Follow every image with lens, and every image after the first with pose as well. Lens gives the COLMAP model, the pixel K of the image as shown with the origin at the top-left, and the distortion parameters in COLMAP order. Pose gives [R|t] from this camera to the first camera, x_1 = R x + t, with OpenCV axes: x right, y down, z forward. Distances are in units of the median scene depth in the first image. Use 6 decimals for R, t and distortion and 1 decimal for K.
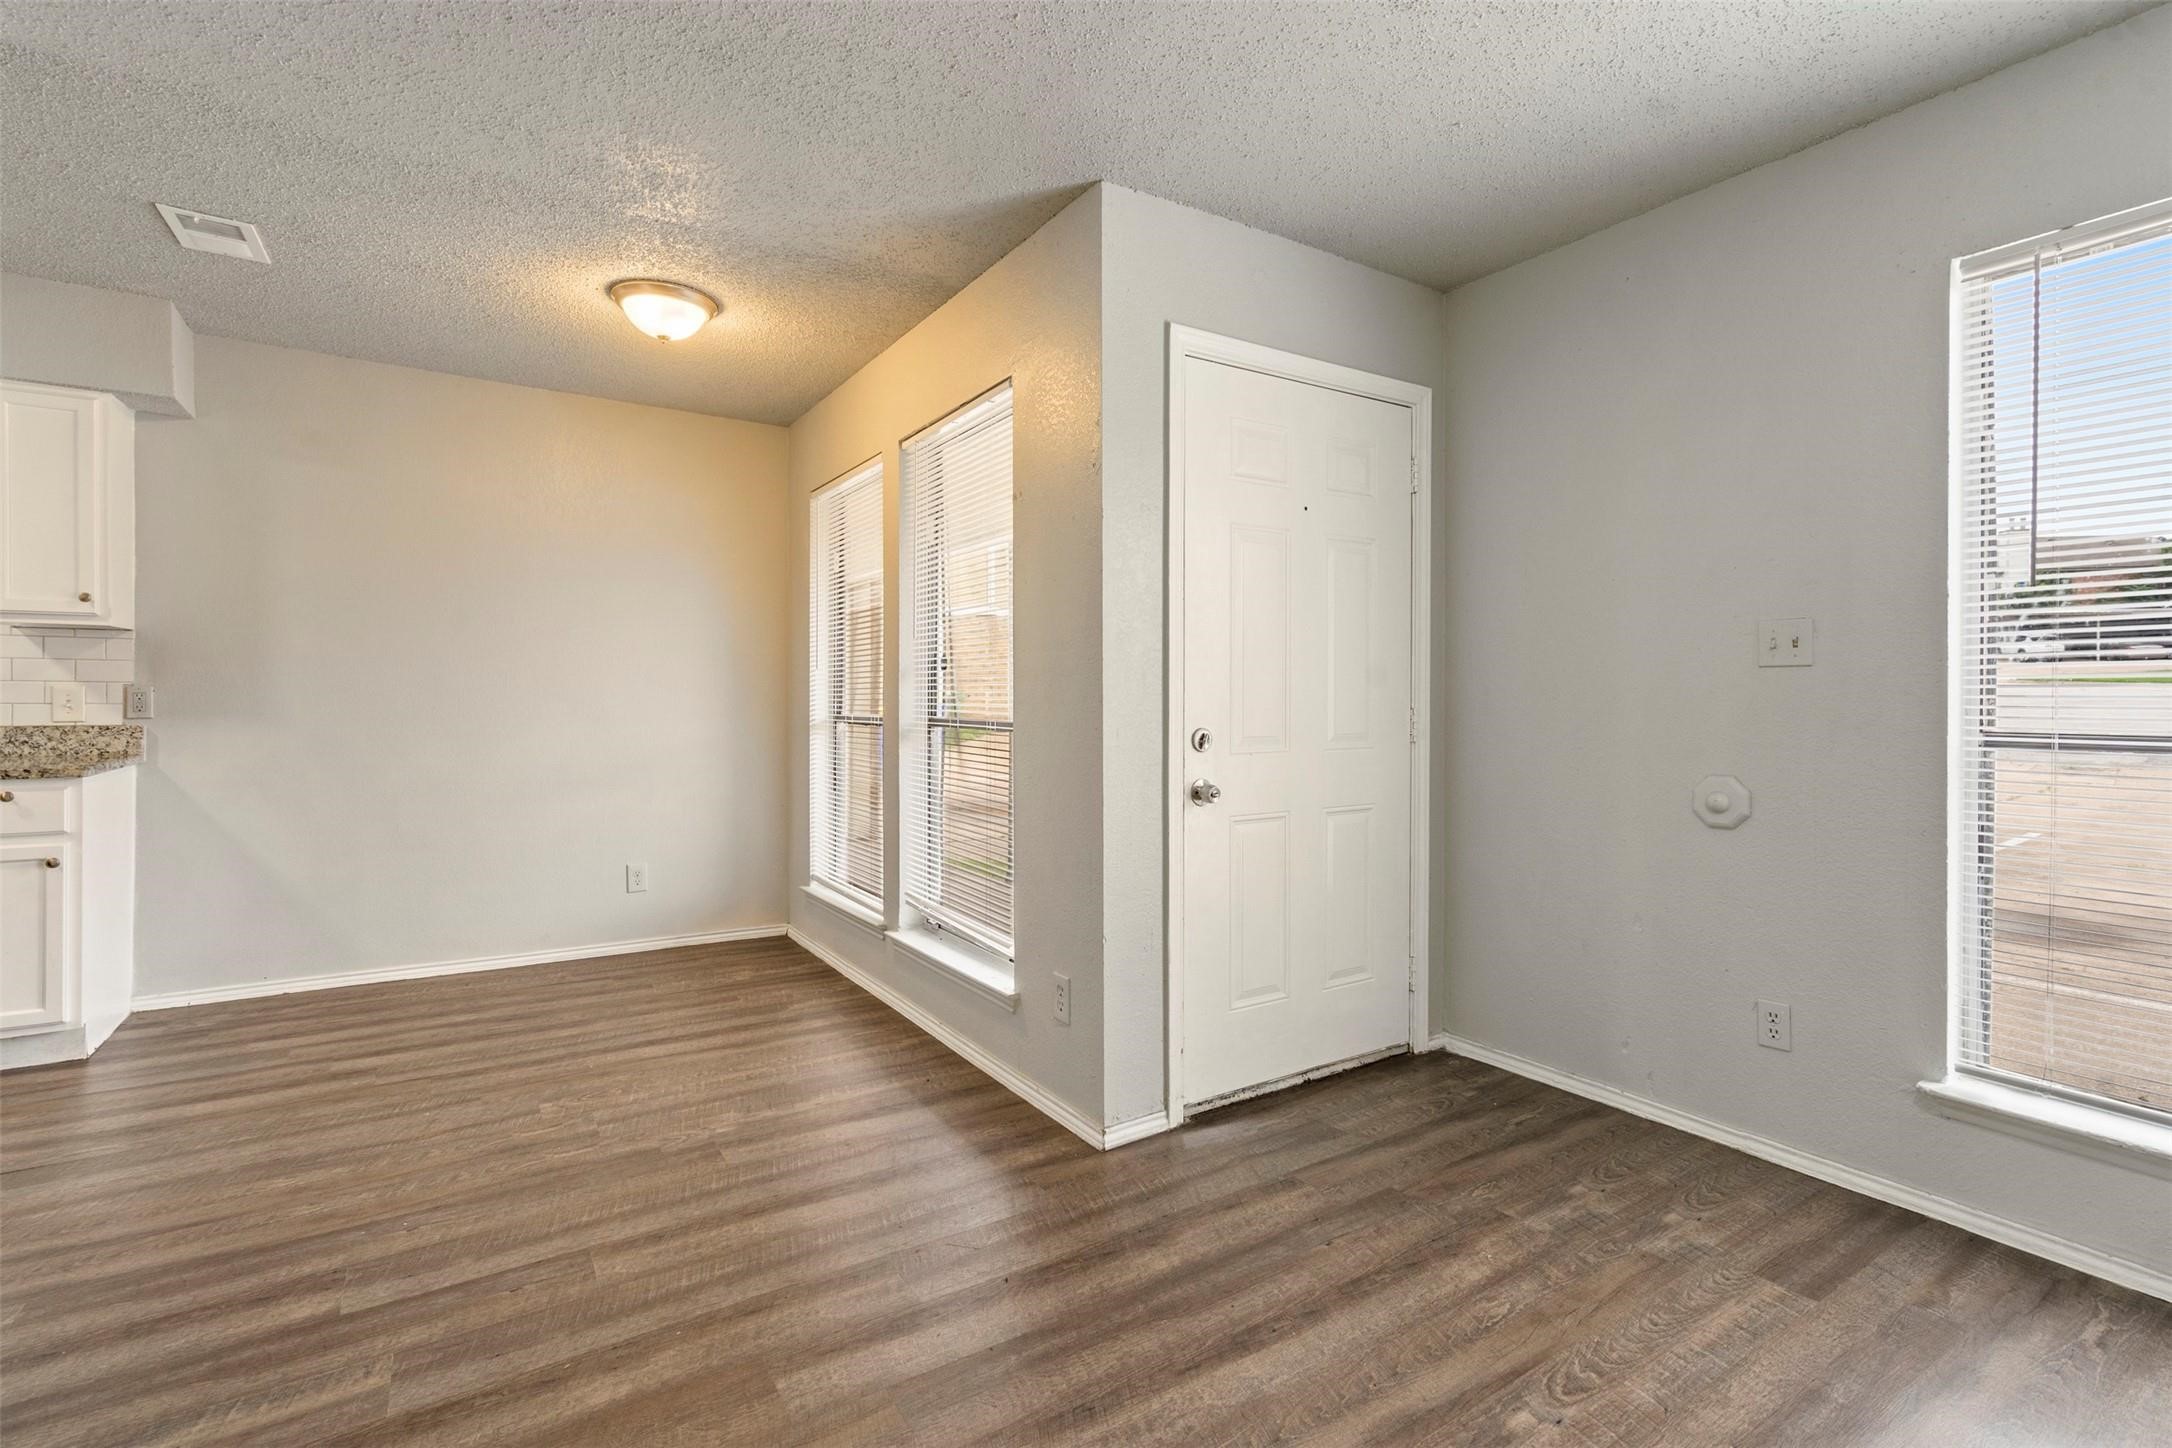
lens RADIAL K [[991.1, 0, 1098.9], [0, 991.1, 697.7], [0, 0, 1]] dist [-0.001482, -0.000523]
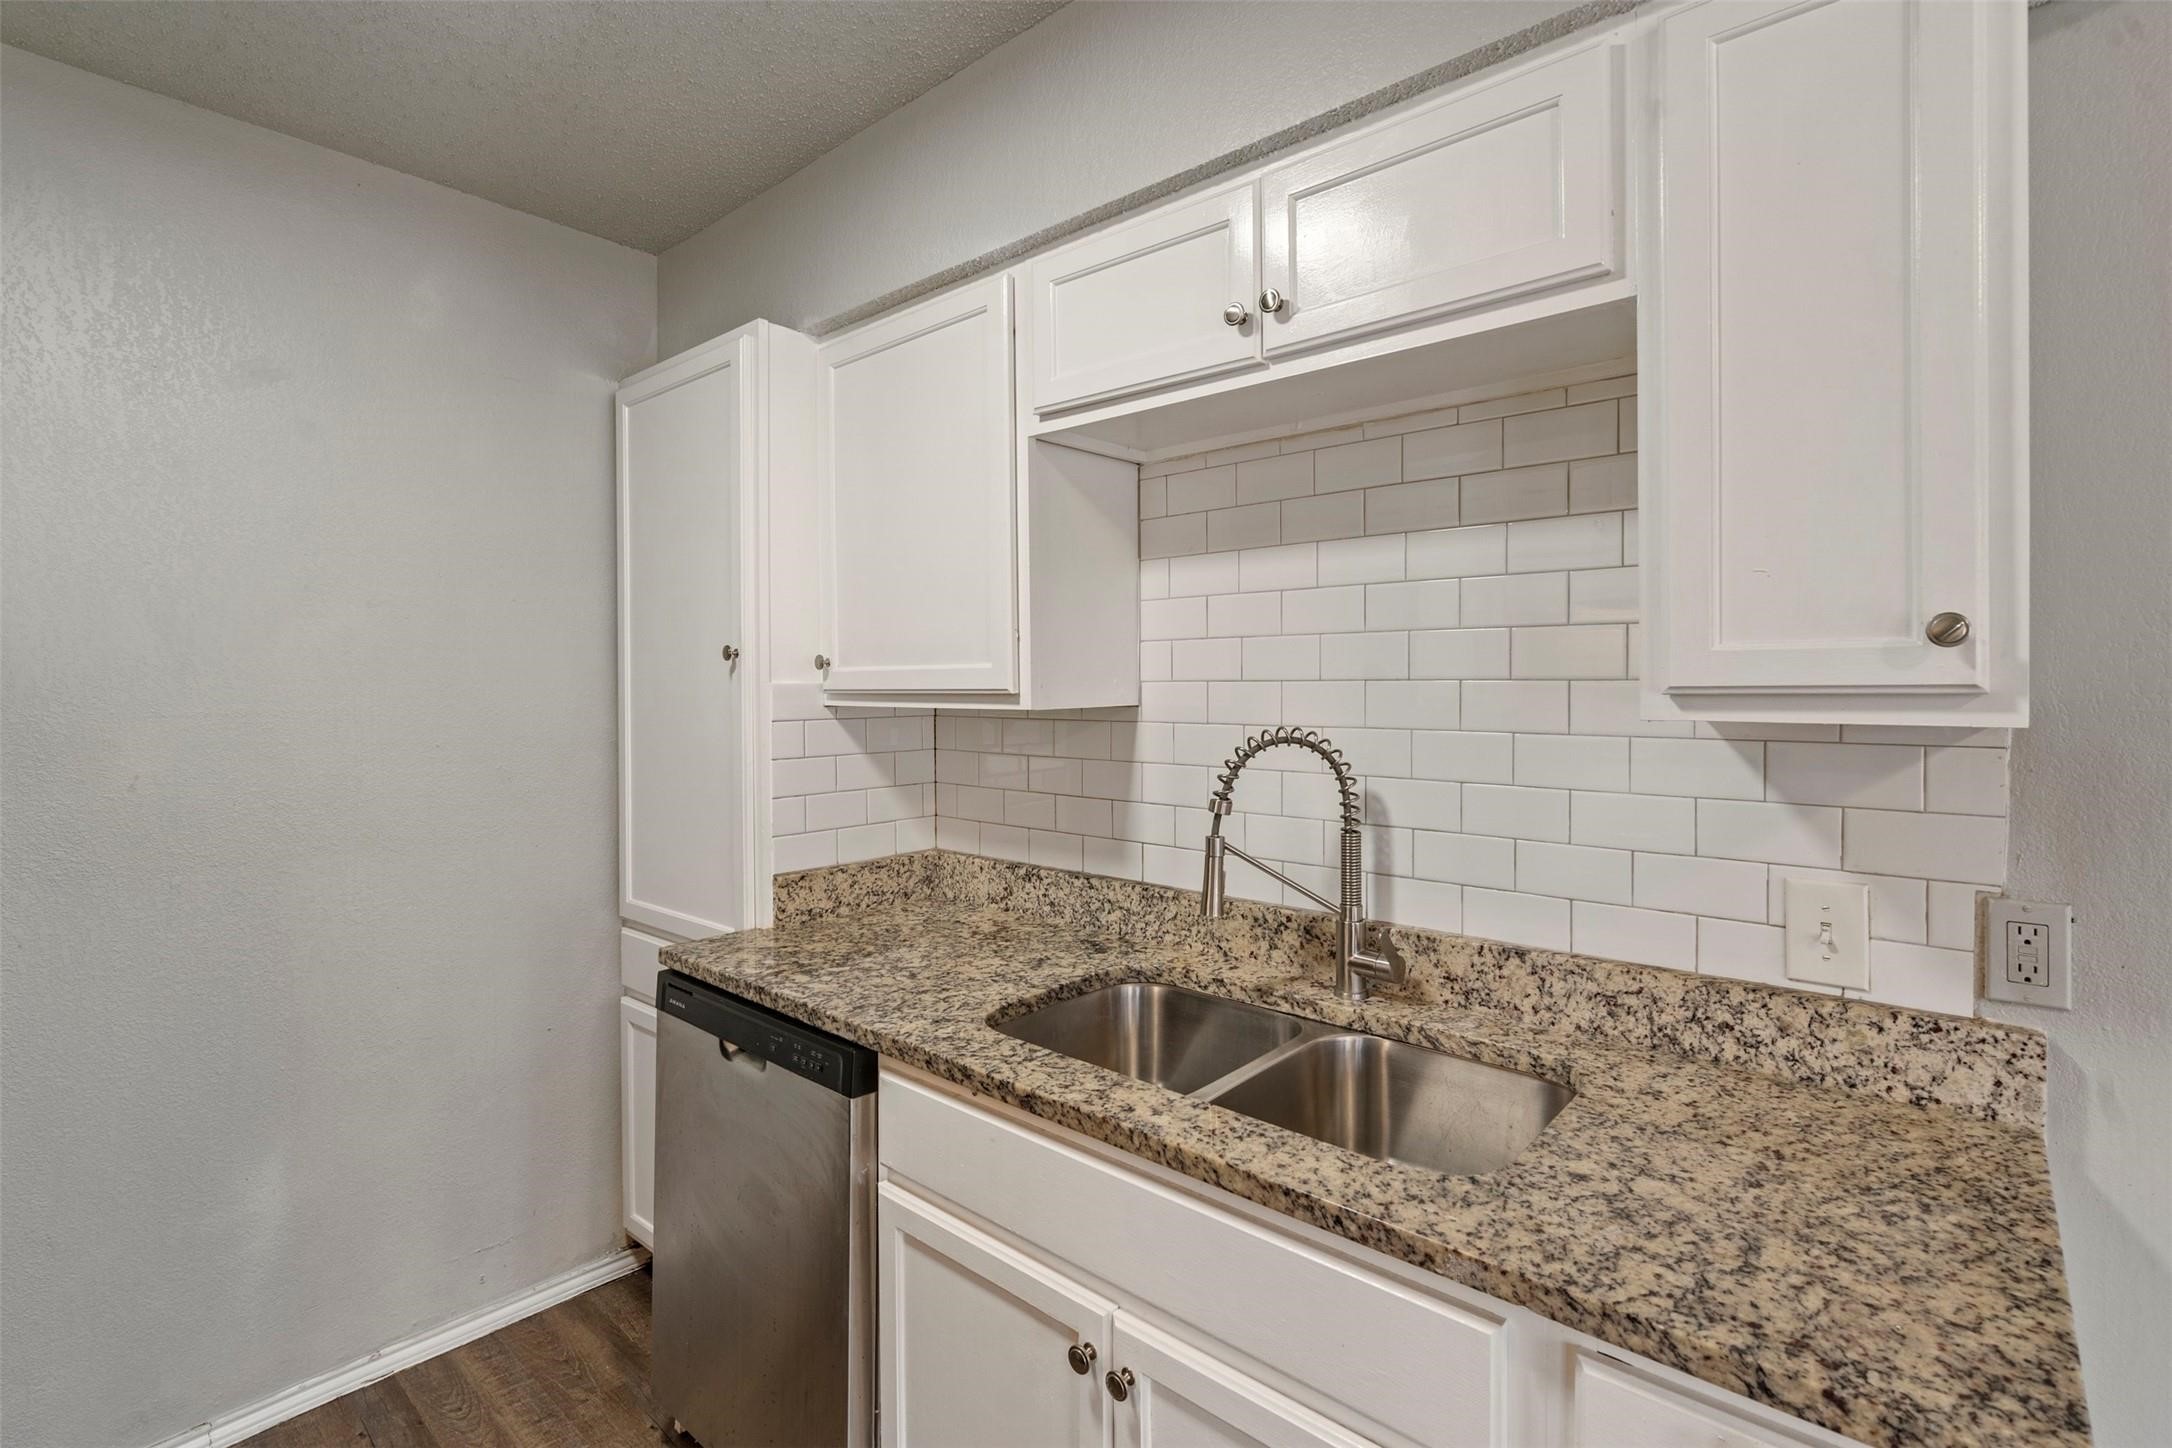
lens RADIAL K [[991.1, 0, 1098.9], [0, 991.1, 697.7], [0, 0, 1]] dist [-0.001482, -0.000523]
pose [[0.271255, 0.000426, -0.962508, -0.845542], [-0.002479, 0.999997, -0.000257, -0.084052], [0.962504, 0.002456, 0.271255, 0.716497]]
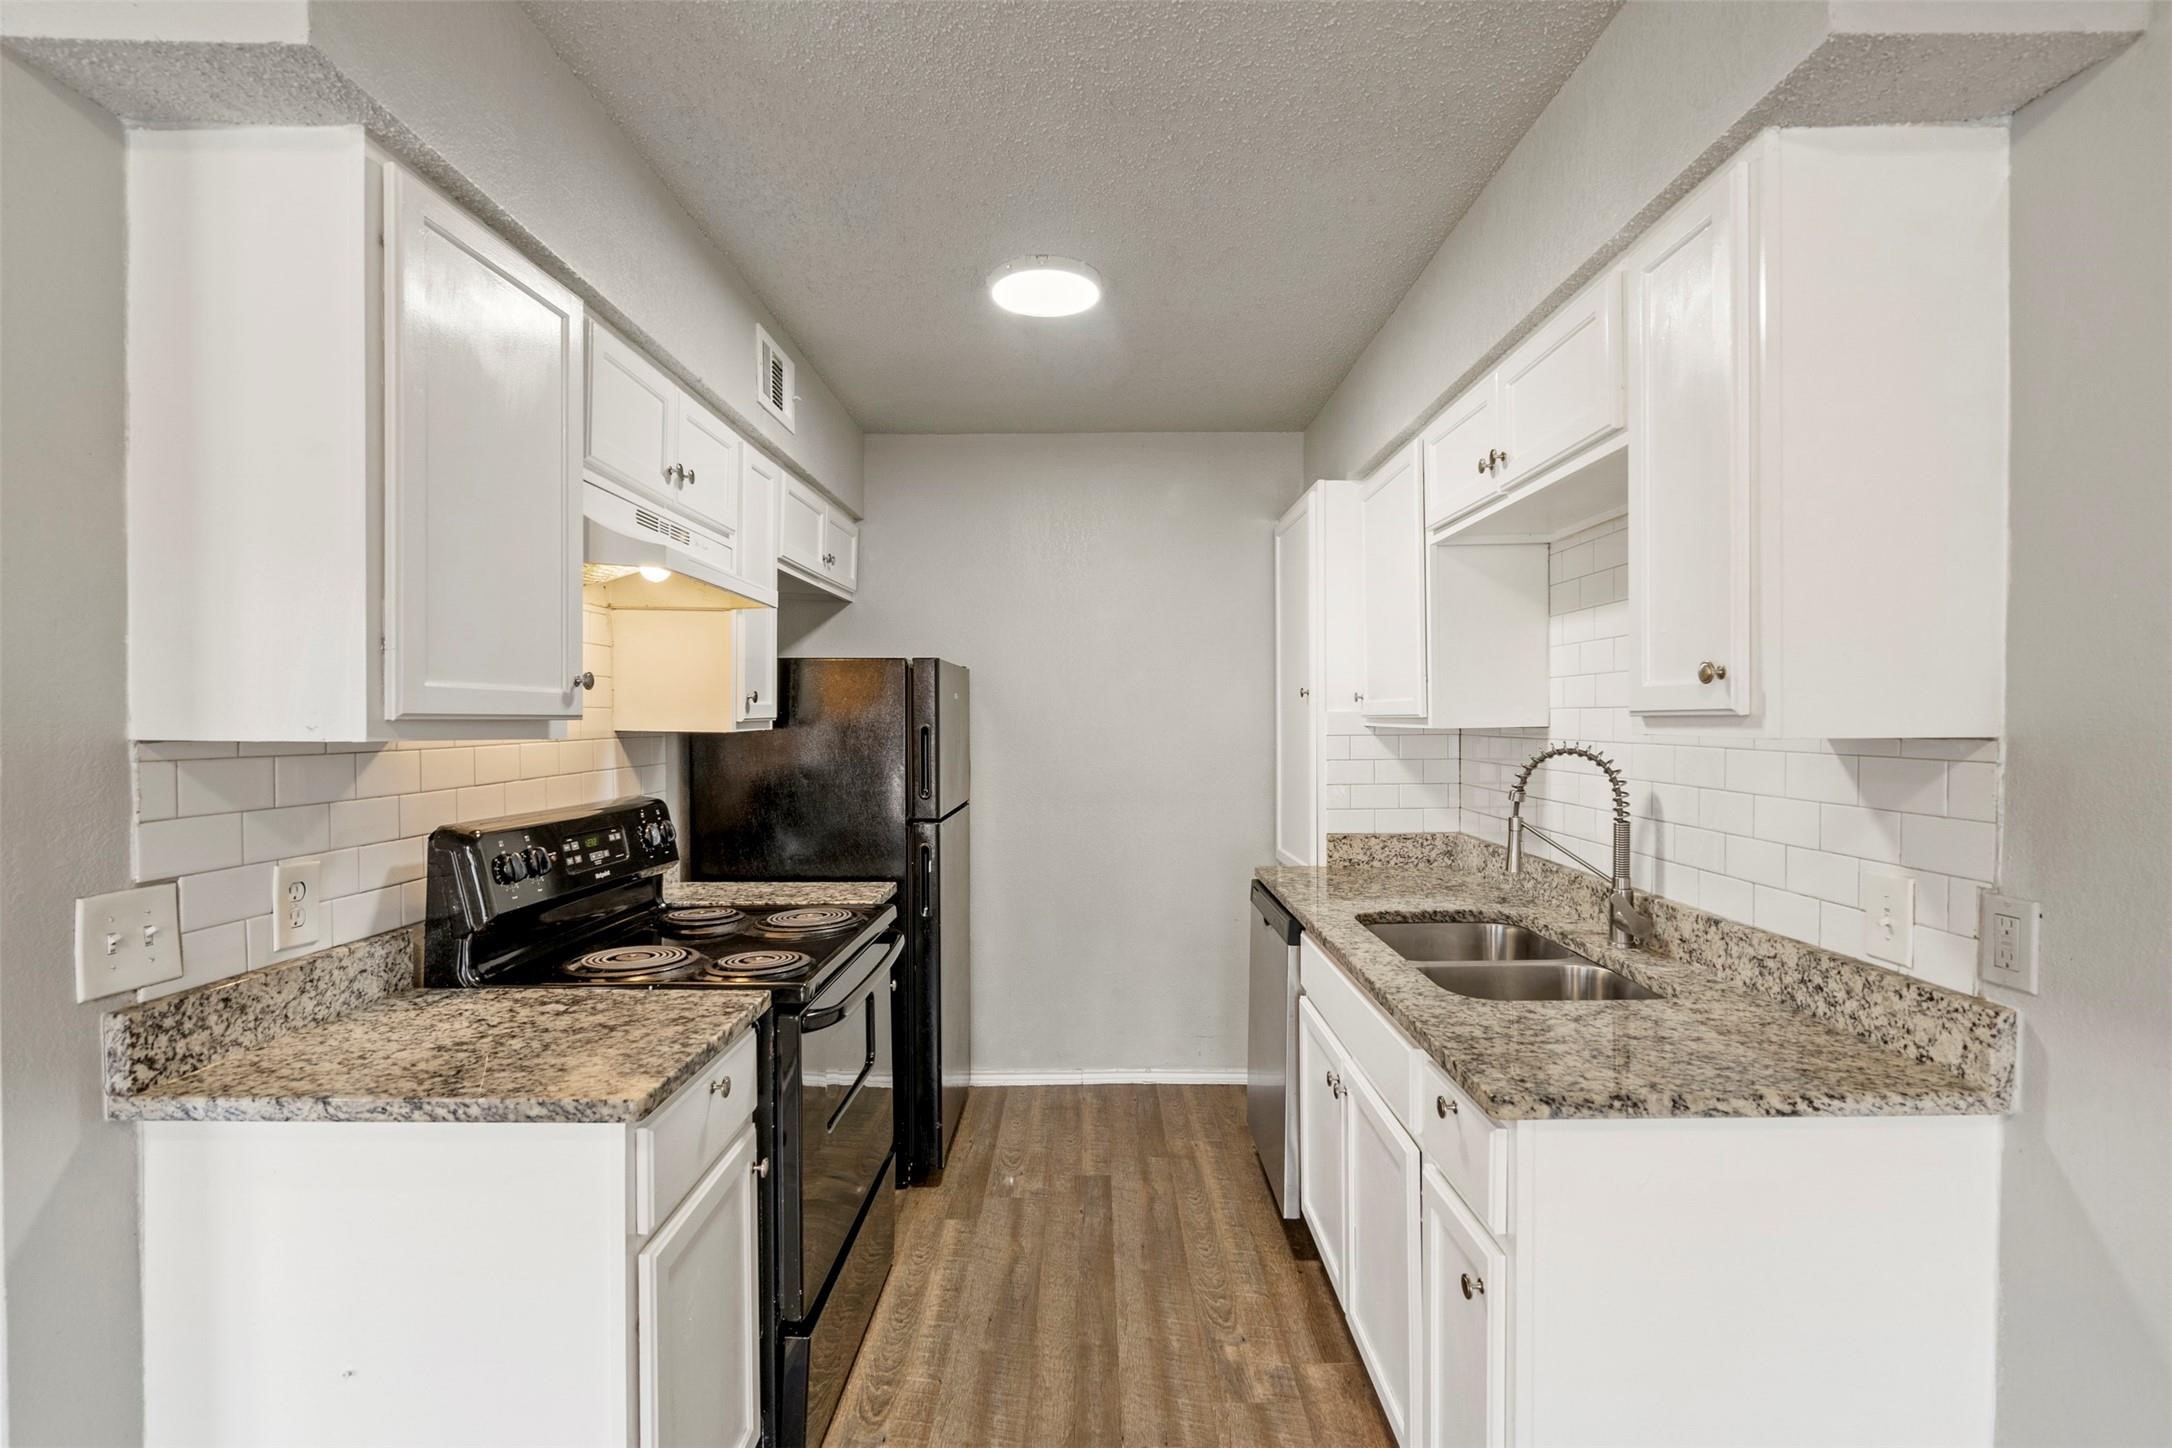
lens RADIAL K [[982.3, 0, 1097.6], [0, 982.3, 727.2], [0, 0, 1]] dist [-0.012111, 0.007871]
pose [[-0.548570, 0.002181, -0.836102, -0.562297], [-0.005620, 0.999964, 0.006296, -0.081829], [0.836086, 0.008153, -0.548538, 1.035200]]
